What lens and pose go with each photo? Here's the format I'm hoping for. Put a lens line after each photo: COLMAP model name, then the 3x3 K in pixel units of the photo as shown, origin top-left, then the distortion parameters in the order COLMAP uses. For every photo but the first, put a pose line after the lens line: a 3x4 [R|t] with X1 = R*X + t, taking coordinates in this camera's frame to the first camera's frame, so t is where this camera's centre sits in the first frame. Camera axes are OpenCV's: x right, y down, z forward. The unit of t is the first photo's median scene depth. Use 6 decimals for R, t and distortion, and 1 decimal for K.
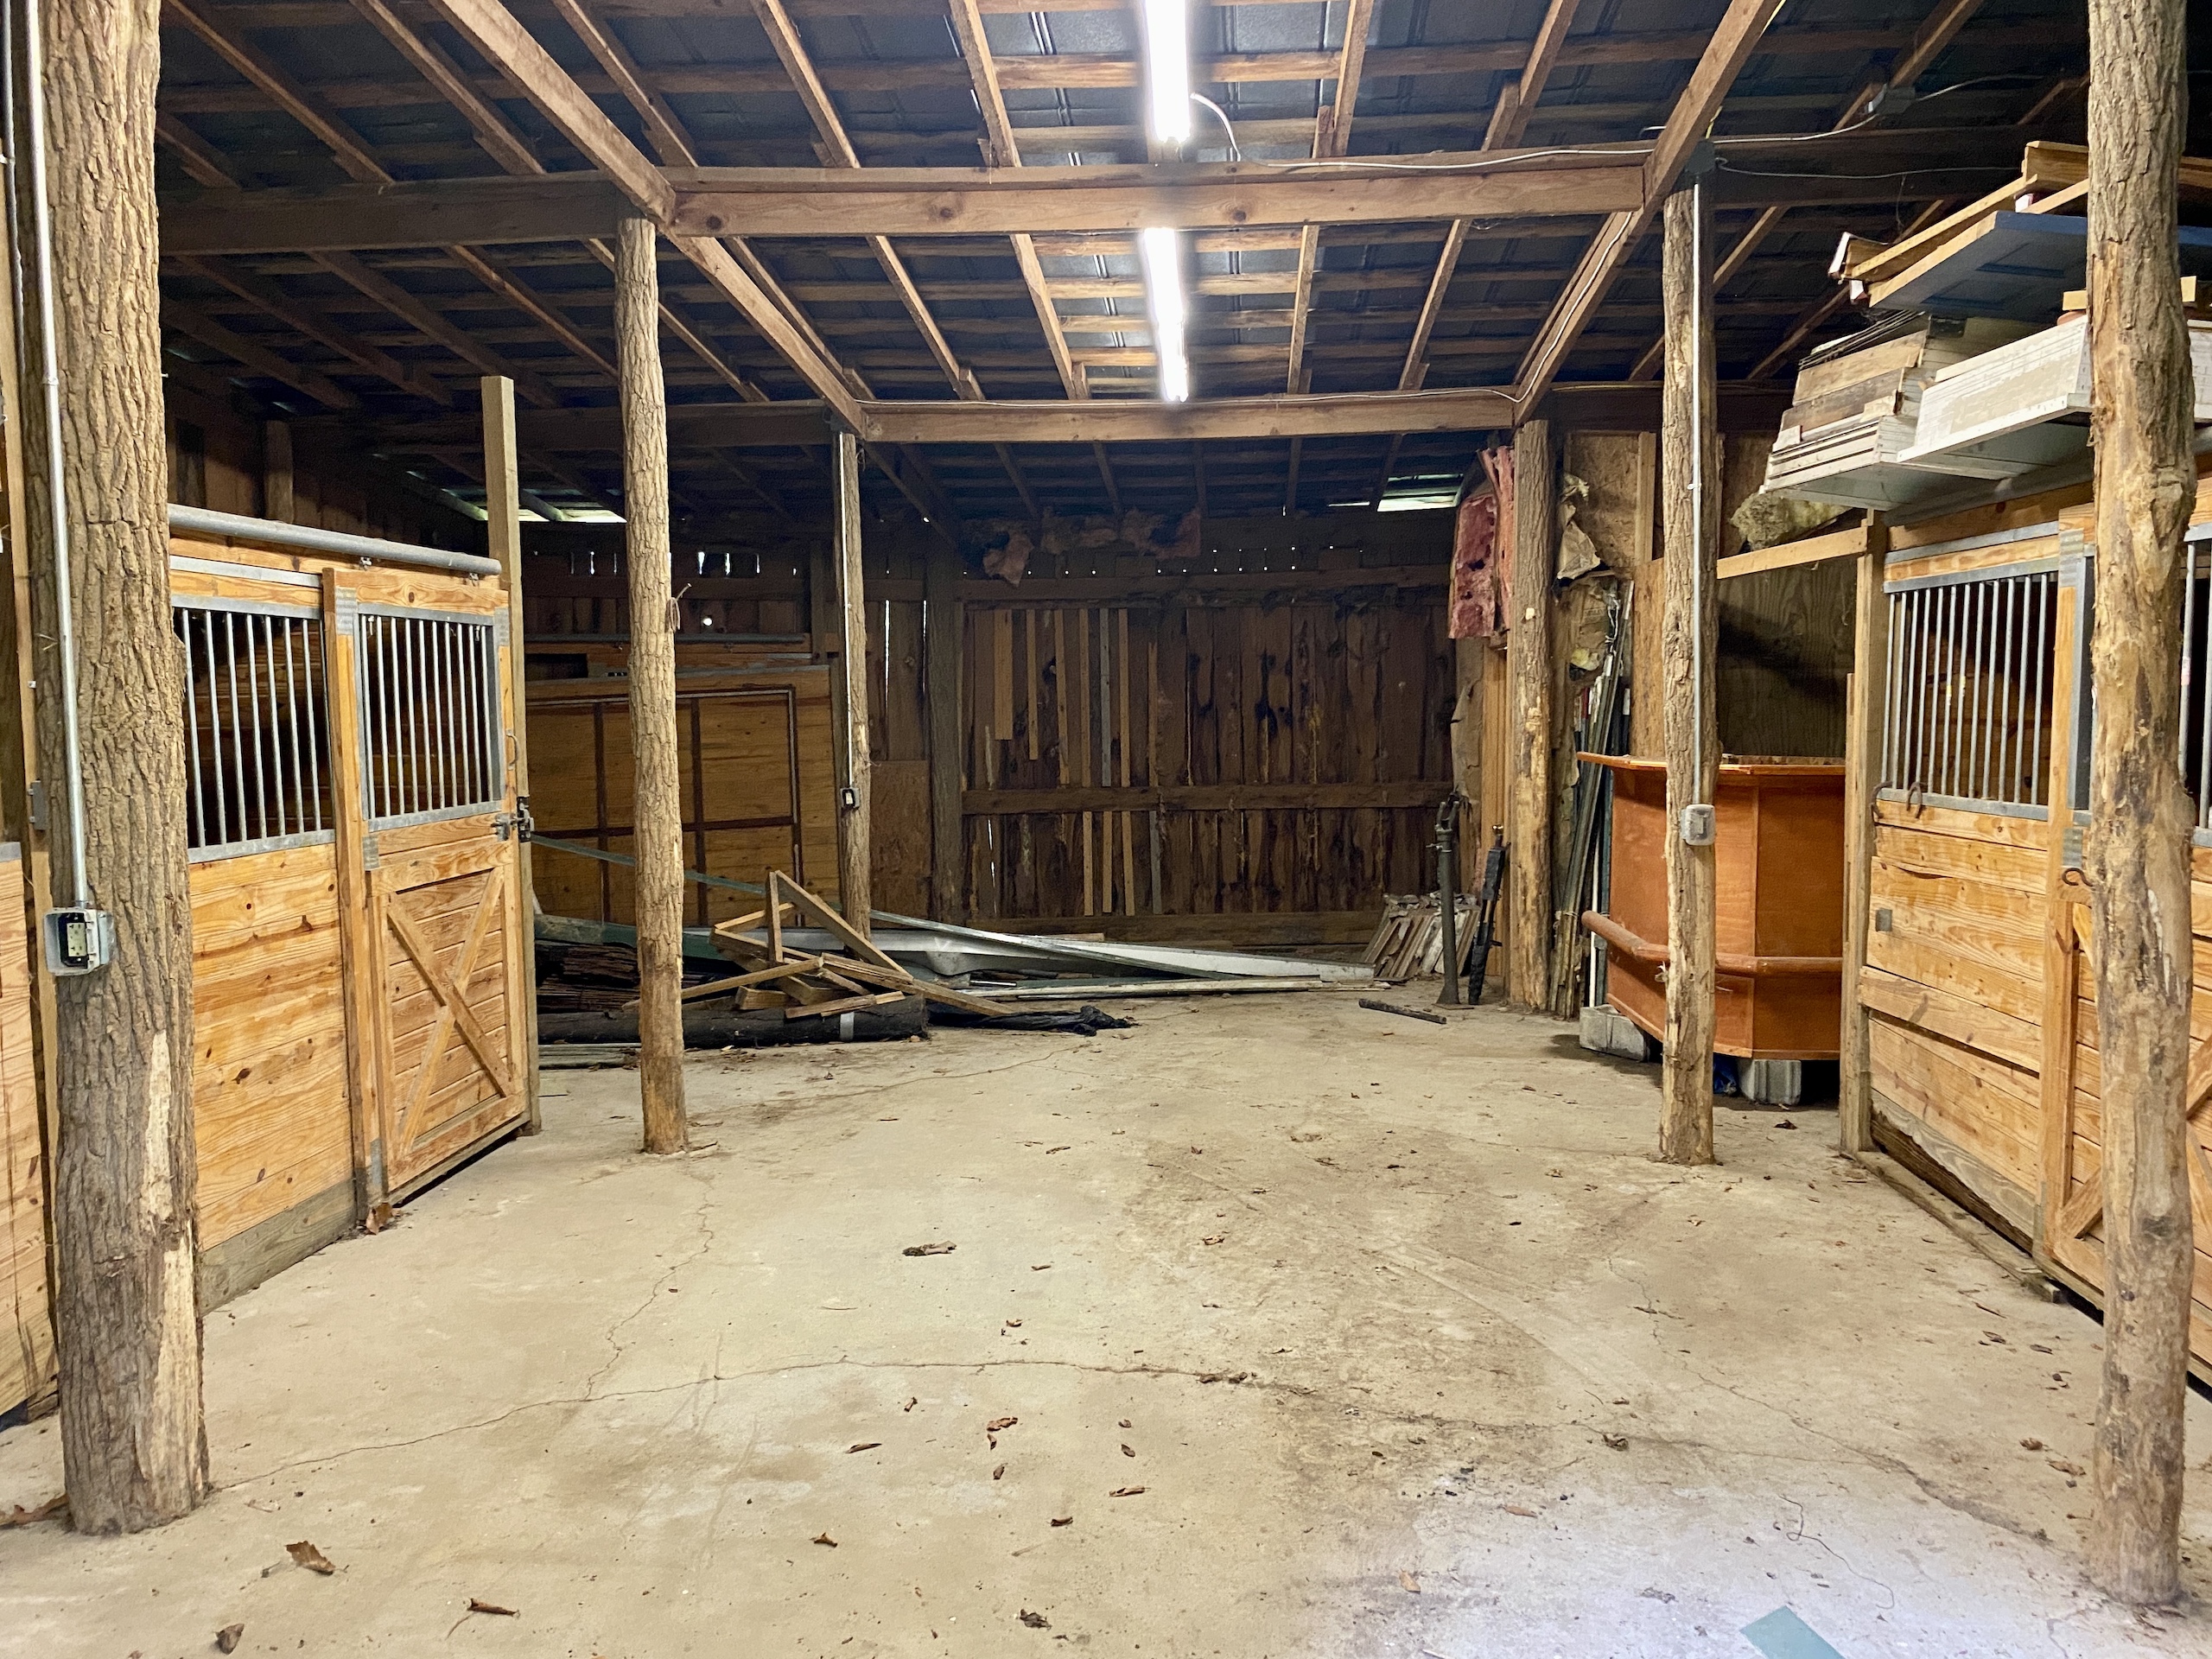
lens RADIAL K [[1690.6, 0, 1115.9], [0, 1690.6, 839.3], [0, 0, 1]] dist [-0.005475, 0.006025]
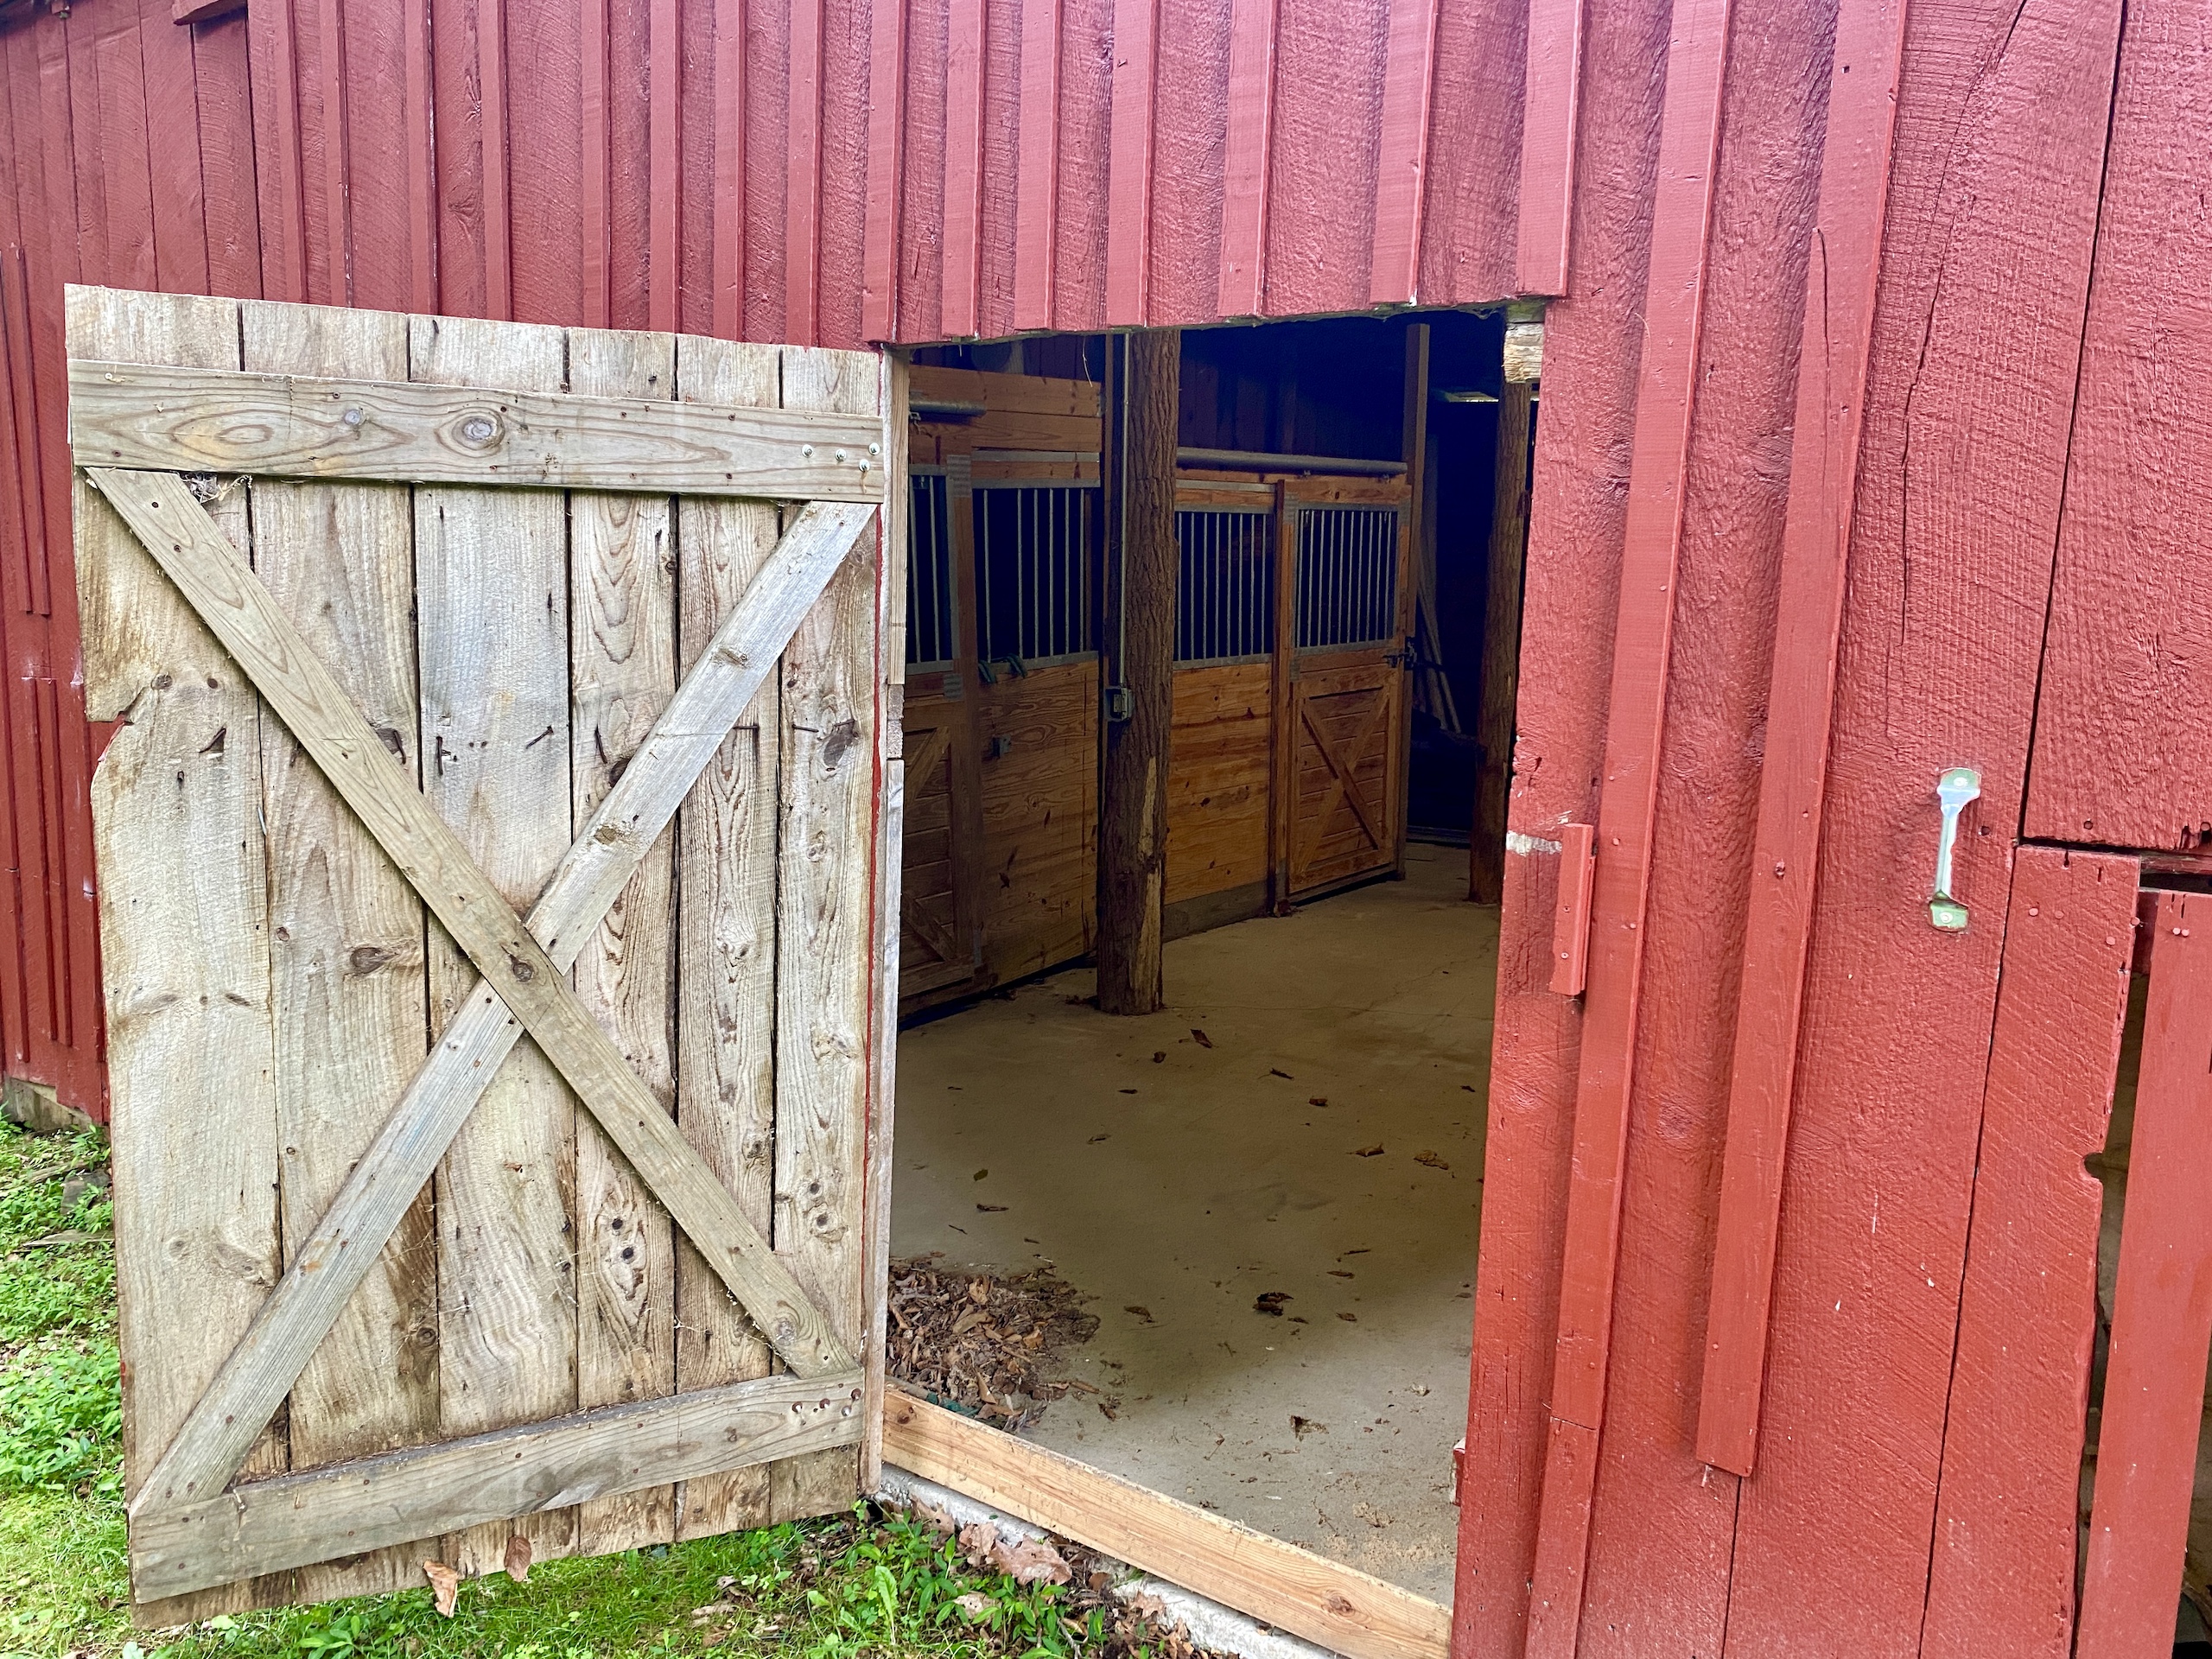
lens RADIAL K [[1690.6, 0, 1105.8], [0, 1690.6, 834.7], [0, 0, 1]] dist [-0.005475, 0.006025]
pose [[0.835014, 0.107242, -0.539677, 0.268705], [-0.057810, 0.992493, 0.107776, 0.000799], [0.547183, -0.058796, 0.834945, -0.391187]]
